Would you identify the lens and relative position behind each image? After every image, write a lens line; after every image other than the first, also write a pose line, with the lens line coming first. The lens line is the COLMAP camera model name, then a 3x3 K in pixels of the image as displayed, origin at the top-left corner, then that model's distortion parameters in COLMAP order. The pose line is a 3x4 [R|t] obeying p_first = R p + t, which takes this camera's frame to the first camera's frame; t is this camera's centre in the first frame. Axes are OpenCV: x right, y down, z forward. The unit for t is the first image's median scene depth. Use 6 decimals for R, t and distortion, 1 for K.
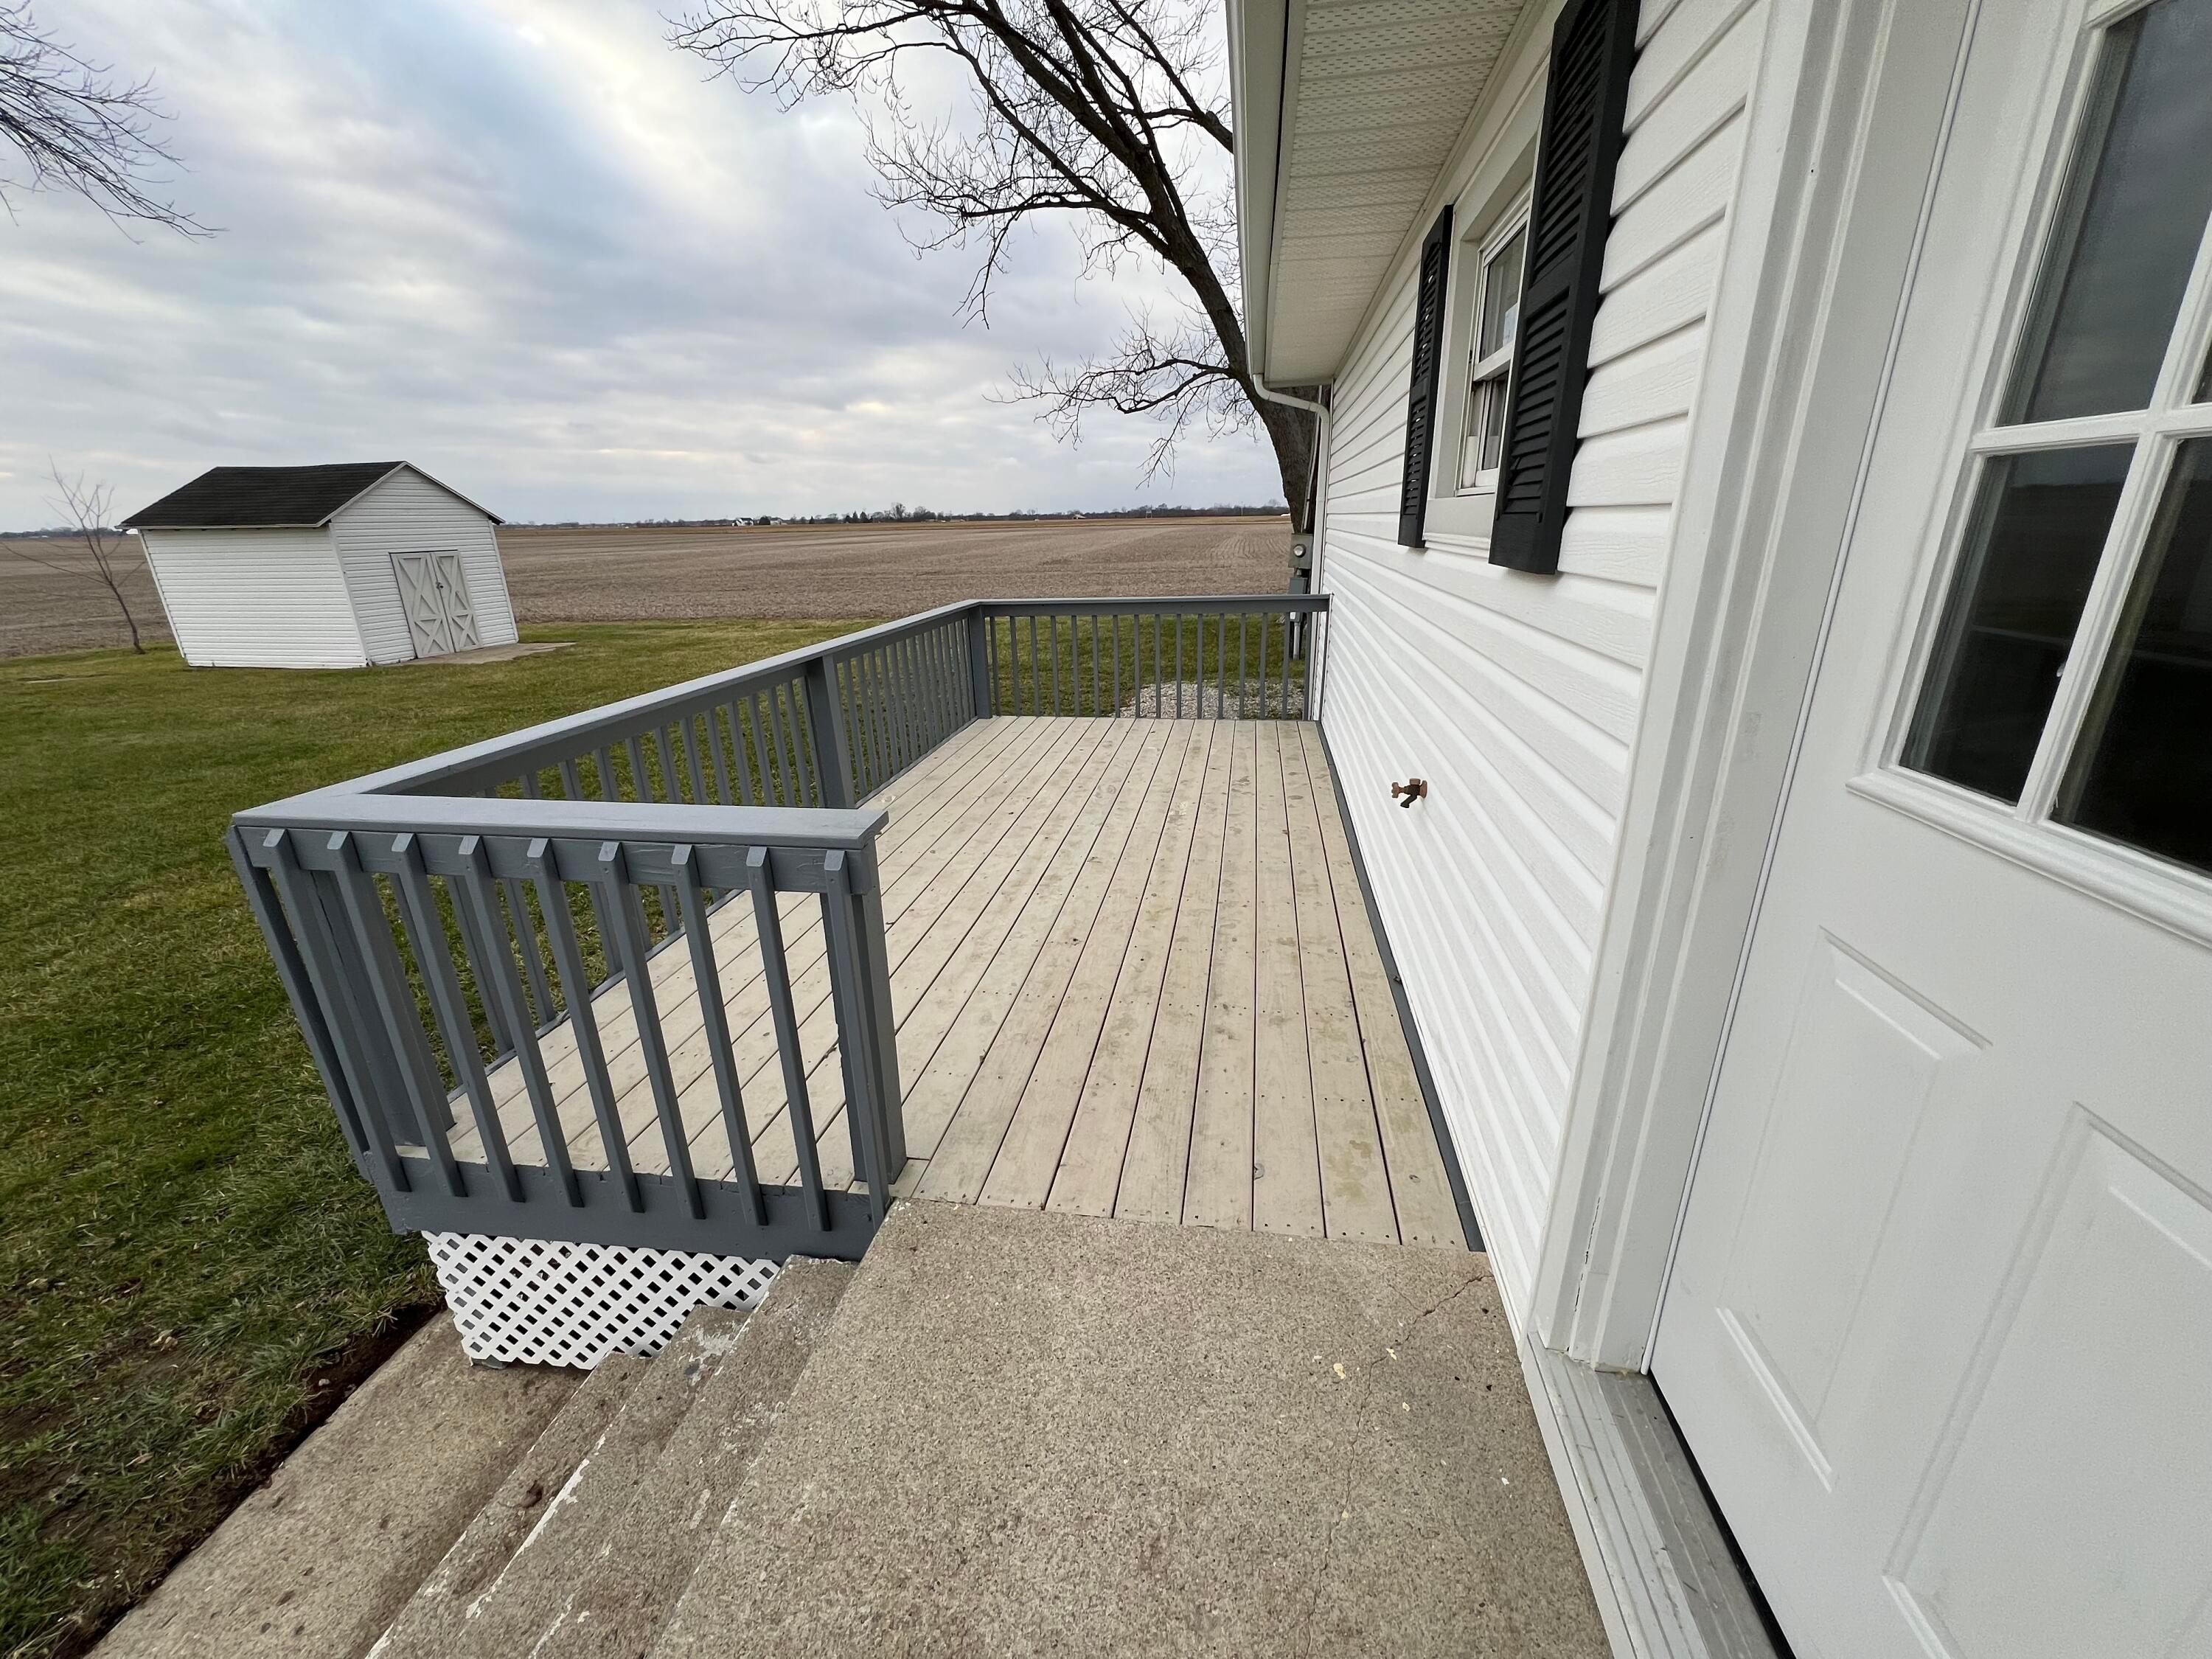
lens RADIAL K [[883.9, 0, 1121.4], [0, 883.9, 832.5], [0, 0, 1]] dist [0.001567, 0.000249]
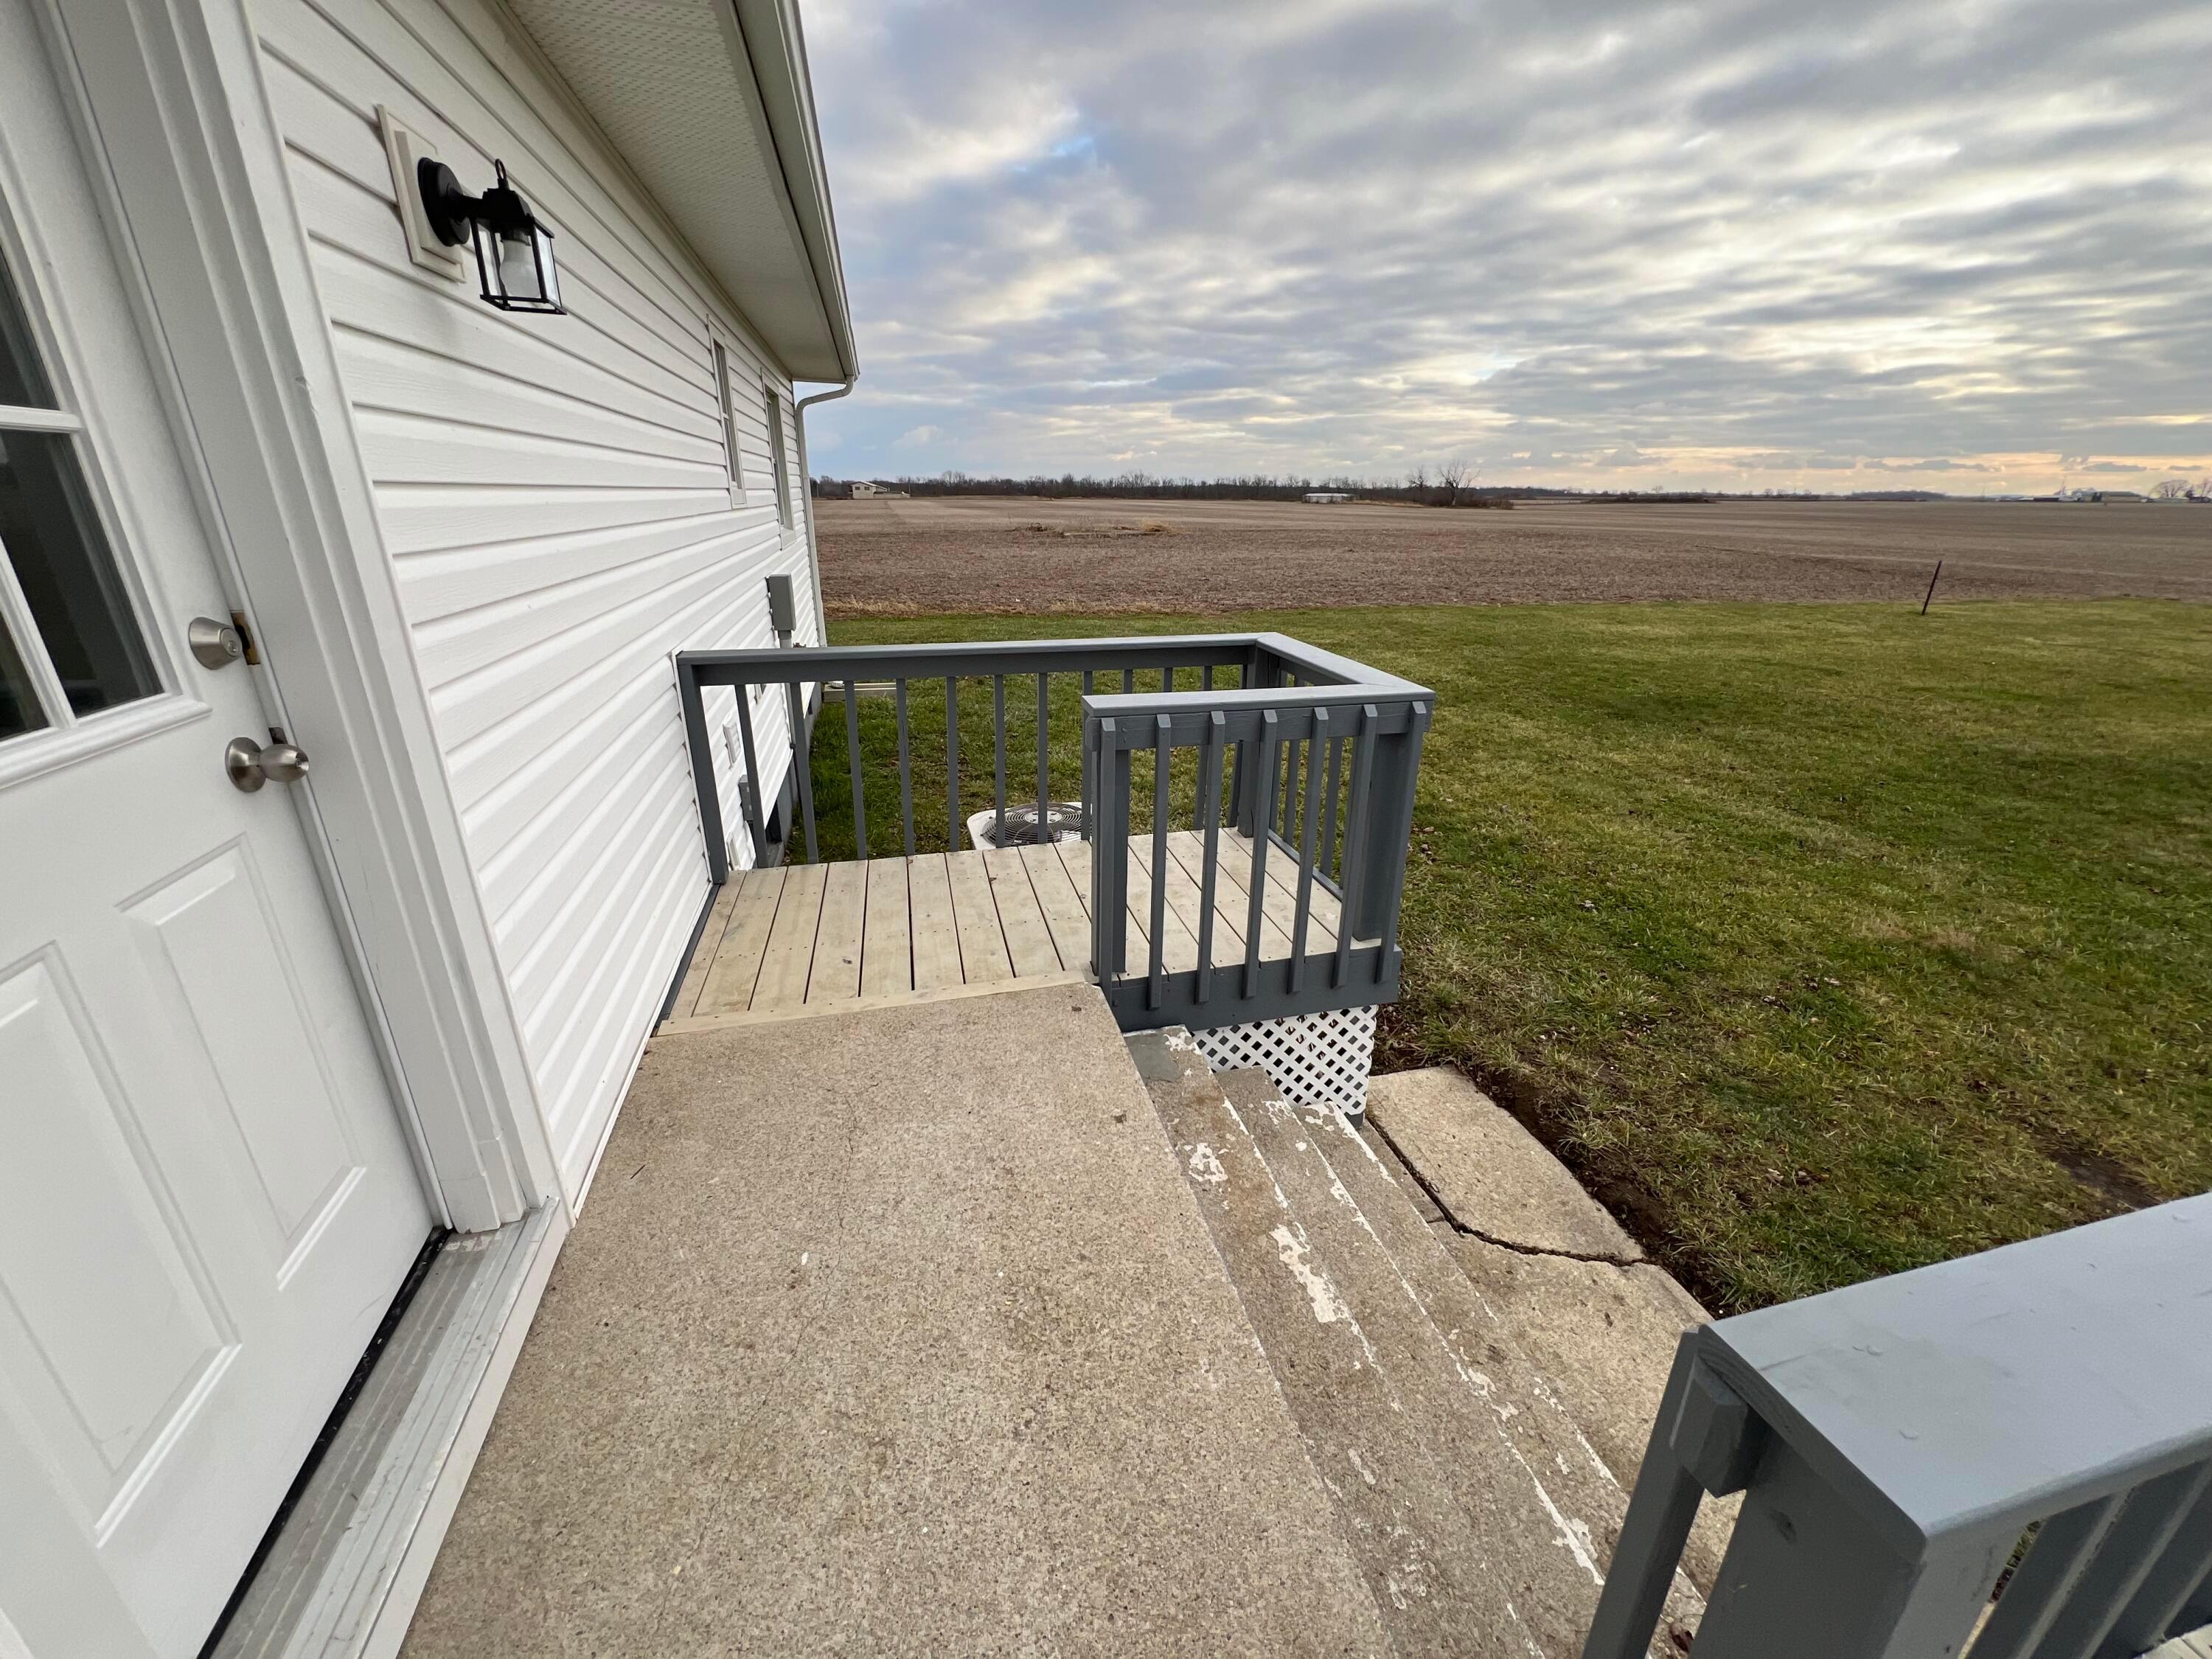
lens RADIAL K [[883.9, 0, 1124.9], [0, 883.9, 822.1], [0, 0, 1]] dist [0.001567, 0.000249]
pose [[-0.920377, 0.144215, -0.363466, 0.044386], [-0.126656, 0.769451, 0.626022, -0.479058], [0.369951, 0.622212, -0.689920, 1.333775]]
